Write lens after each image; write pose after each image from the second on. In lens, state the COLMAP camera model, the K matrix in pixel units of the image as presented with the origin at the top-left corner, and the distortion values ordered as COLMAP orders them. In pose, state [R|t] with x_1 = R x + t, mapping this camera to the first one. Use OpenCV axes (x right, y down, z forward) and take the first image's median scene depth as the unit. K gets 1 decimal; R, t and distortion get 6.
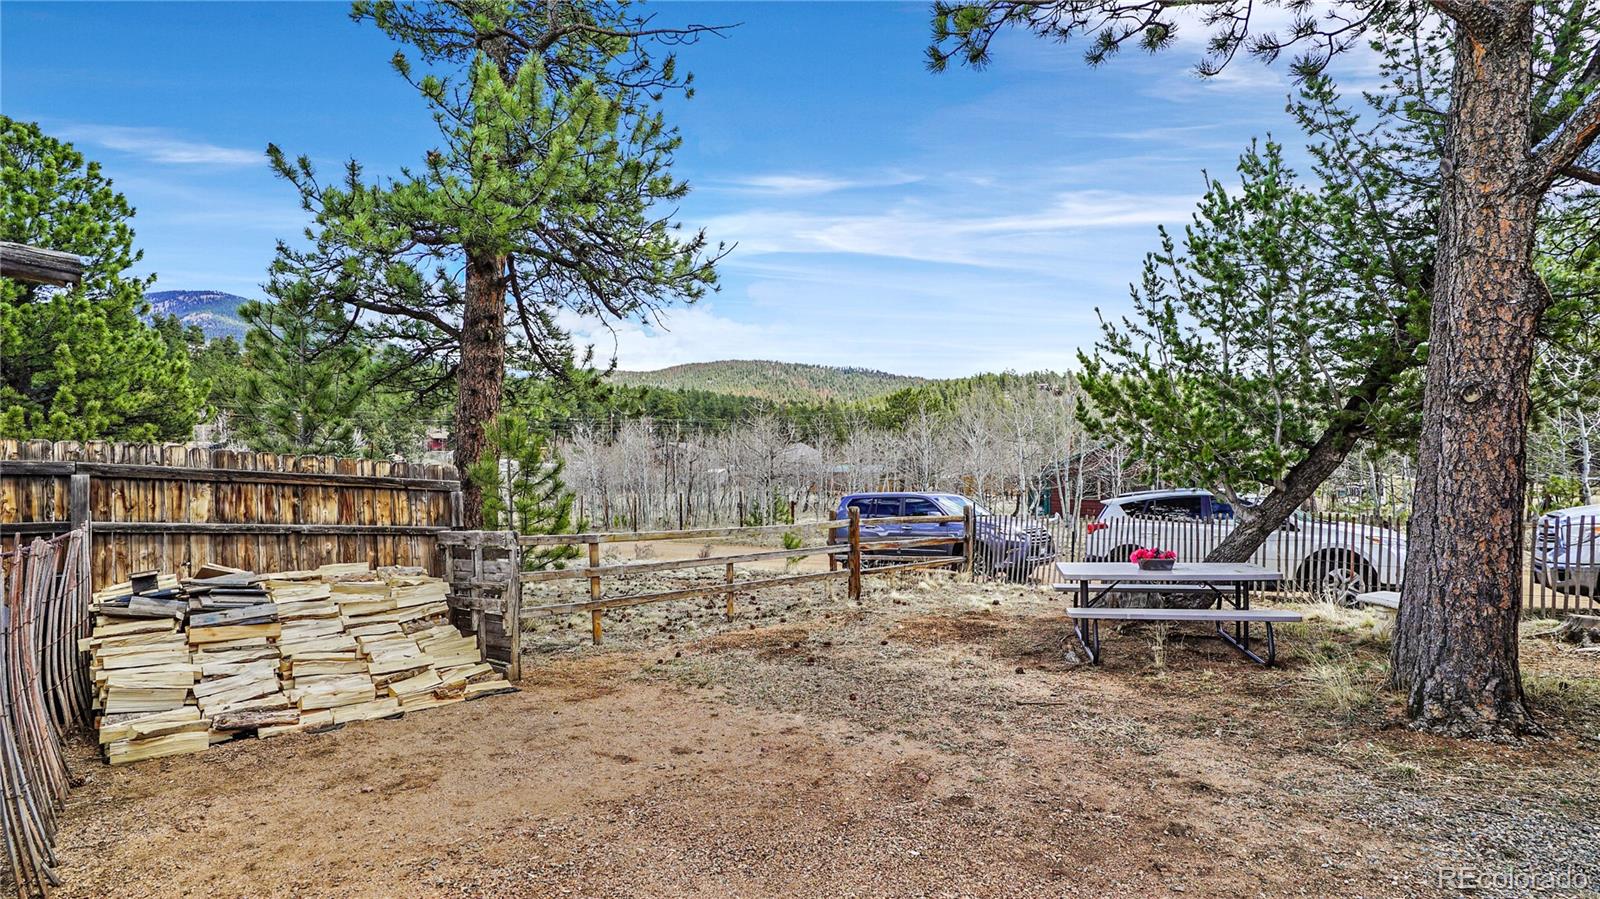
lens RADIAL K [[739.3, 0, 802.8], [0, 739.3, 453.8], [0, 0, 1]] dist [-0.063282, 0.023644]
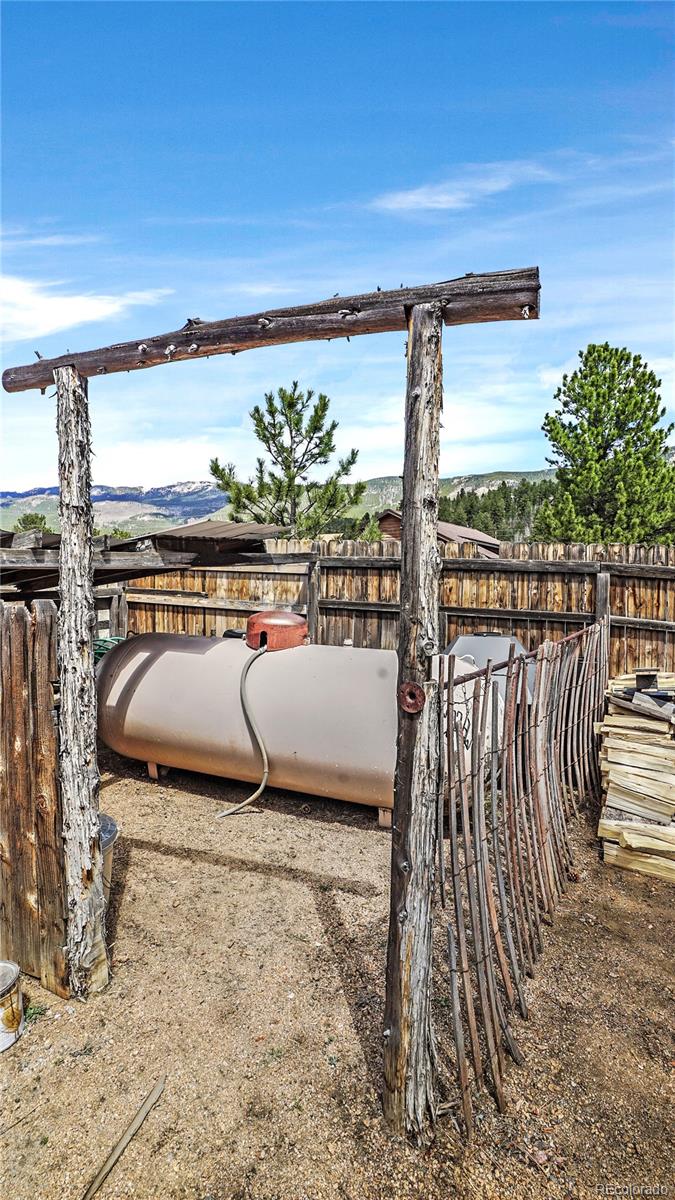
lens RADIAL K [[554.4, 0, 341.5], [0, 554.4, 595.7], [0, 0, 1]] dist [-0.063282, 0.023644]
pose [[0.280692, 0.061038, -0.957855, -0.283401], [0.013016, 0.997642, 0.067388, 0.000663], [0.959710, -0.031383, 0.279236, 0.337725]]
